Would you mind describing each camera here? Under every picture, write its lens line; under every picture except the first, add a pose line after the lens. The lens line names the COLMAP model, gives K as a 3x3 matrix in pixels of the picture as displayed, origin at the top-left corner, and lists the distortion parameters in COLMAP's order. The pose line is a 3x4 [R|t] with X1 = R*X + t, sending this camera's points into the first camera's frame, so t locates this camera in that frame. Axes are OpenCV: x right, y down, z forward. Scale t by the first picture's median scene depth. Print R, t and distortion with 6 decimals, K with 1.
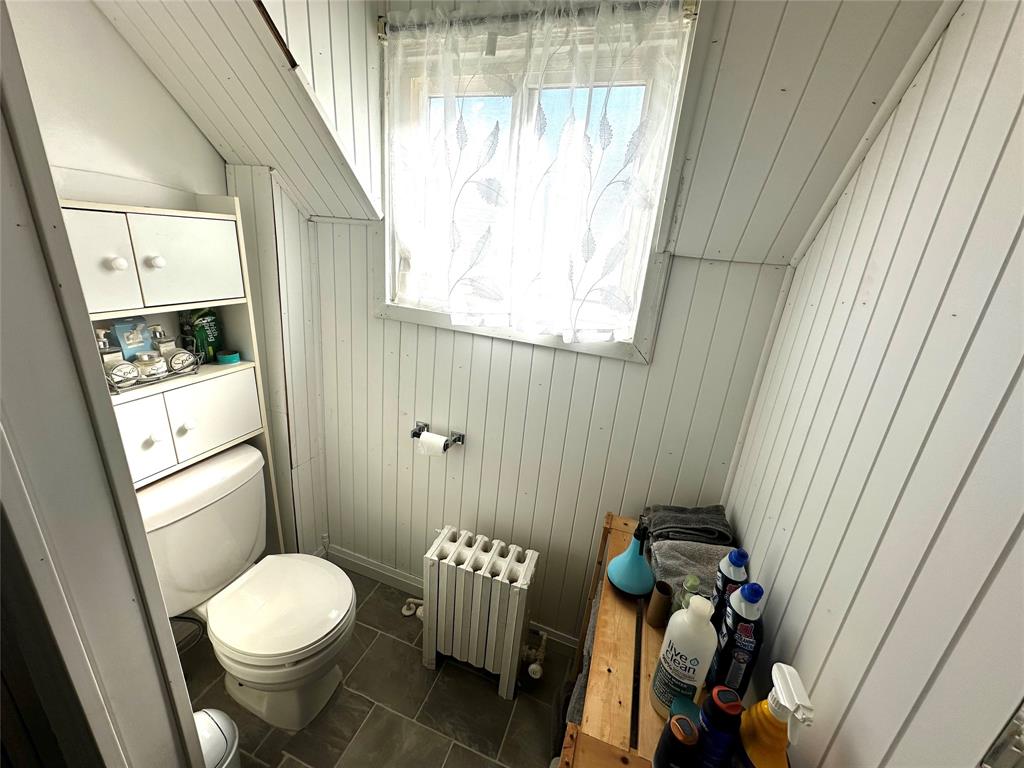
lens RADIAL K [[407.4, 0, 510.6], [0, 407.4, 381.4], [0, 0, 1]] dist [-0.003009, 0.000483]
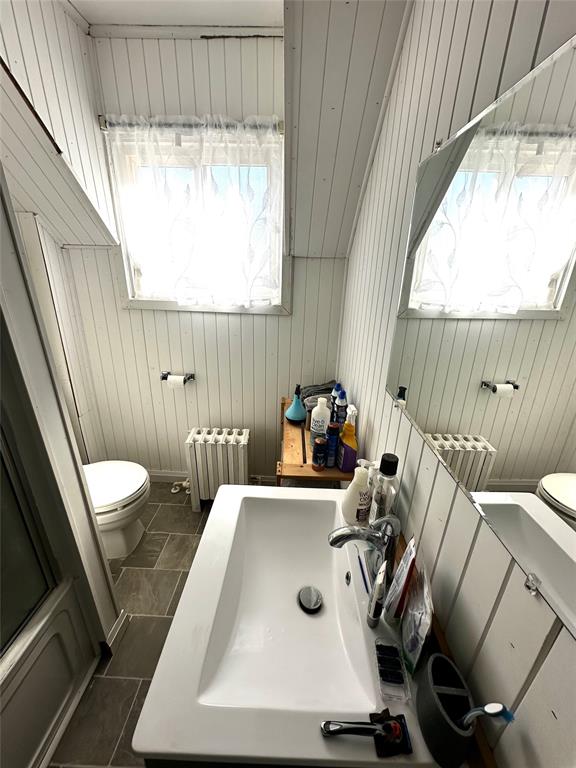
lens RADIAL K [[305.6, 0, 287.2], [0, 305.6, 382.2], [0, 0, 1]] dist [-0.003009, 0.000483]
pose [[0.949725, -0.165486, 0.265775, -0.111747], [0.149594, 0.985577, 0.079116, 0.152937], [-0.275034, -0.035380, 0.960783, -0.391276]]
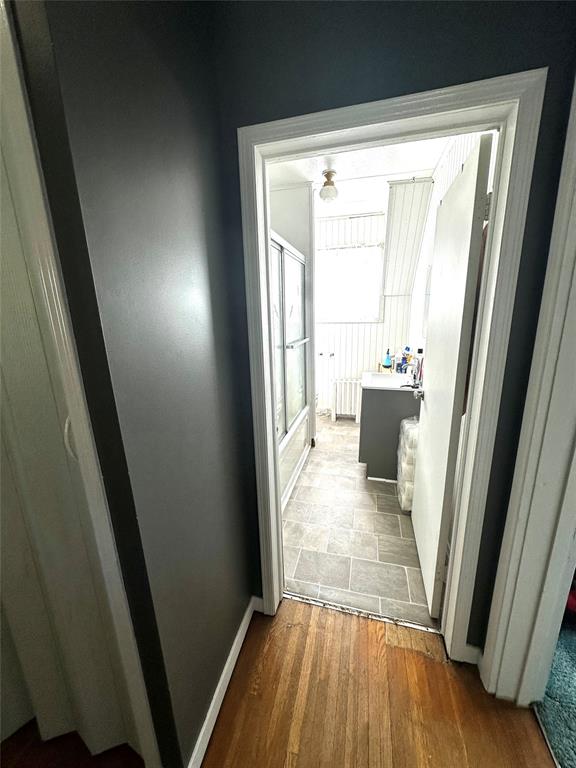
lens RADIAL K [[305.6, 0, 288.1], [0, 305.6, 383.9], [0, 0, 1]] dist [-0.003009, 0.000483]
pose [[0.990449, -0.126743, 0.054287, -0.842580], [0.130718, 0.988401, -0.077301, 0.672762], [-0.043860, 0.083659, 0.995529, -1.937896]]
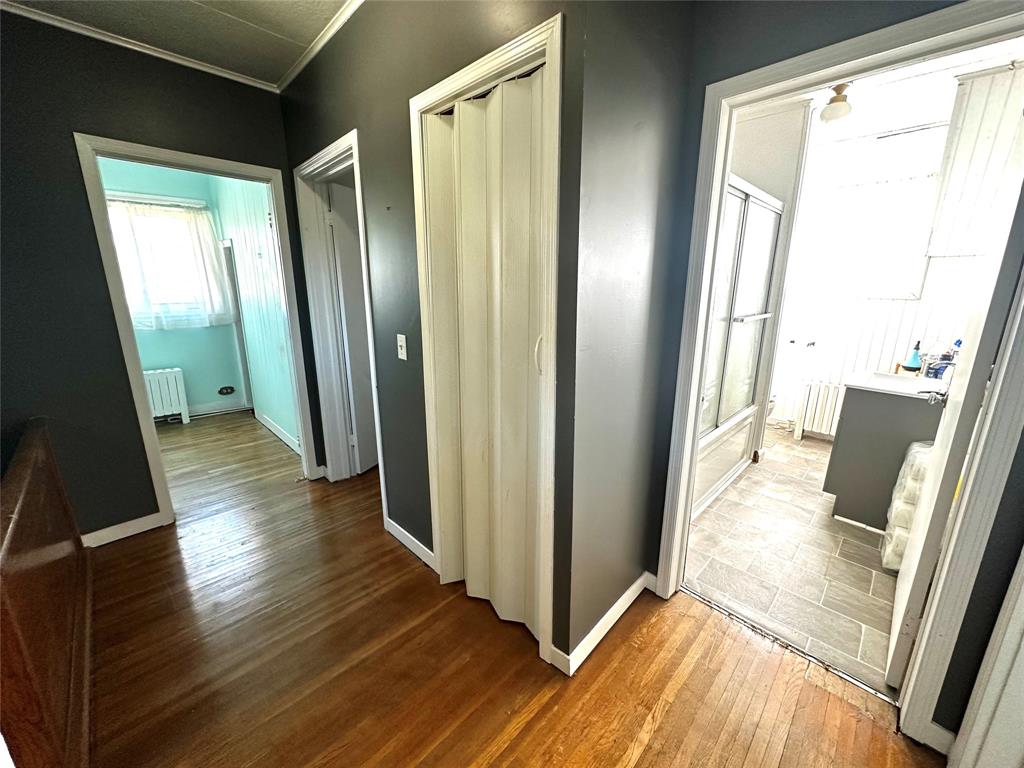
lens RADIAL K [[407.4, 0, 511.4], [0, 407.4, 383.3], [0, 0, 1]] dist [-0.003009, 0.000483]
pose [[0.898711, 0.019904, -0.438089, -0.822103], [-0.063319, 0.994391, -0.084716, 0.847126], [0.433945, 0.103874, 0.894931, -2.311413]]
